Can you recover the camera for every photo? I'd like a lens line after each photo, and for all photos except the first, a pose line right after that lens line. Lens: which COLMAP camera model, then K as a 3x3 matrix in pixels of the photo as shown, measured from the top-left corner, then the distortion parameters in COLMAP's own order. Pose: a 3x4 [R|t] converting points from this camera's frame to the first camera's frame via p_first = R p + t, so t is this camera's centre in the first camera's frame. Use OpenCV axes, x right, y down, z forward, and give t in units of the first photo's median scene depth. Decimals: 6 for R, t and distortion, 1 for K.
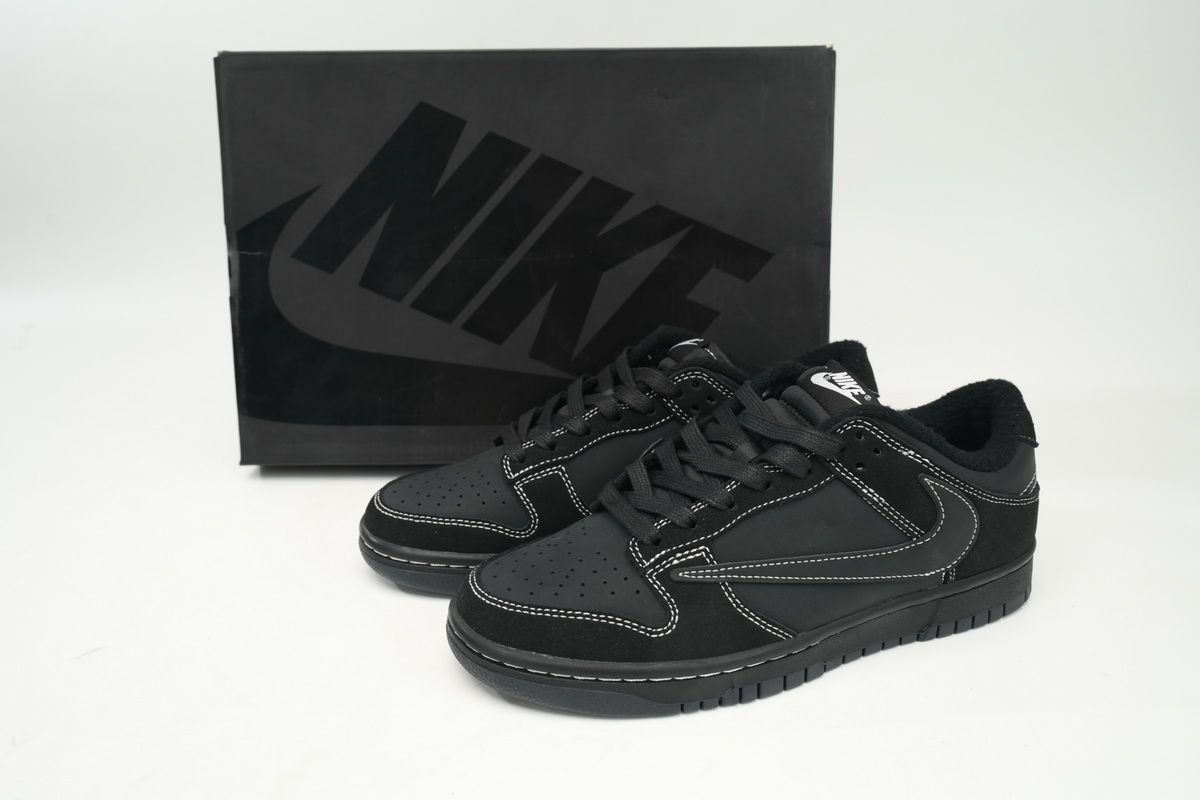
lens RADIAL K [[1095.5, 0, 598.6], [0, 1095.5, 395.2], [0, 0, 1]] dist [-0.012933, -0.005507]
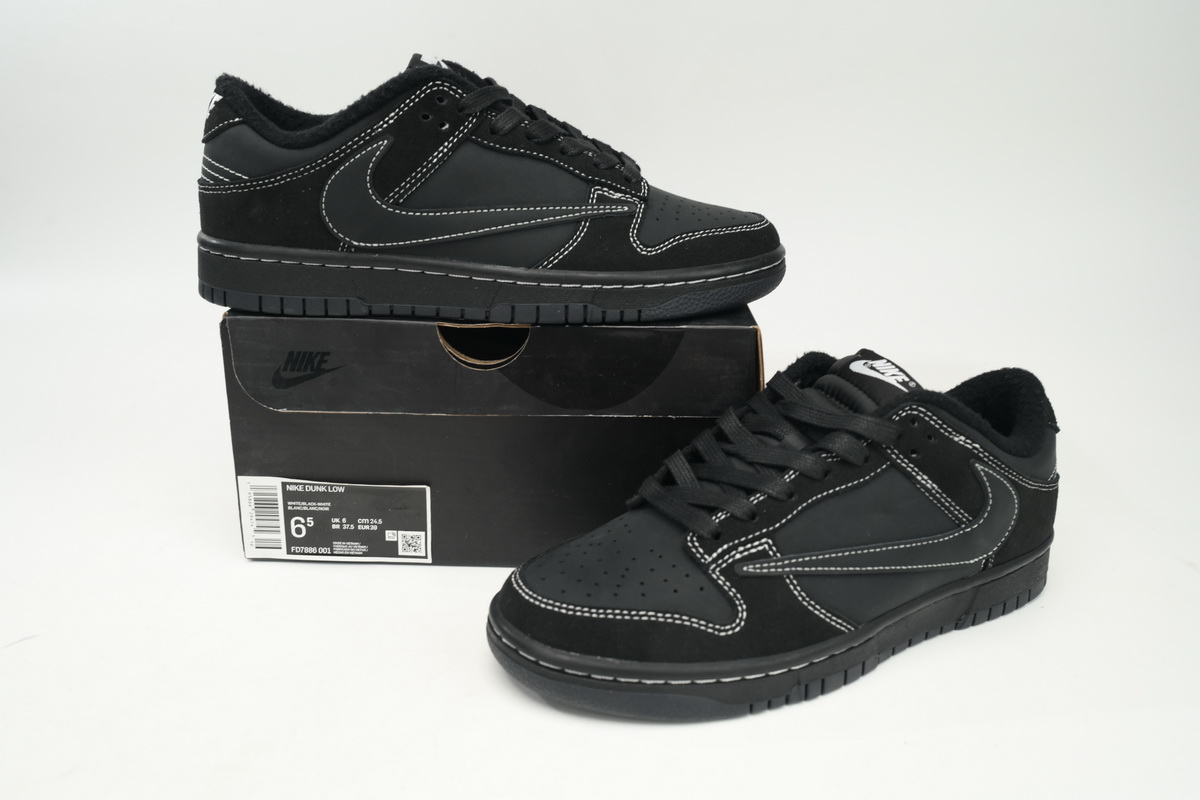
lens RADIAL K [[1095.5, 0, 597.7], [0, 1095.5, 400.4], [0, 0, 1]] dist [-0.012933, -0.005507]
pose [[0.988980, -0.012176, 0.147545, -0.186916], [0.013877, 0.999849, -0.010504, 0.023954], [-0.147395, 0.012436, 0.989000, 0.067036]]
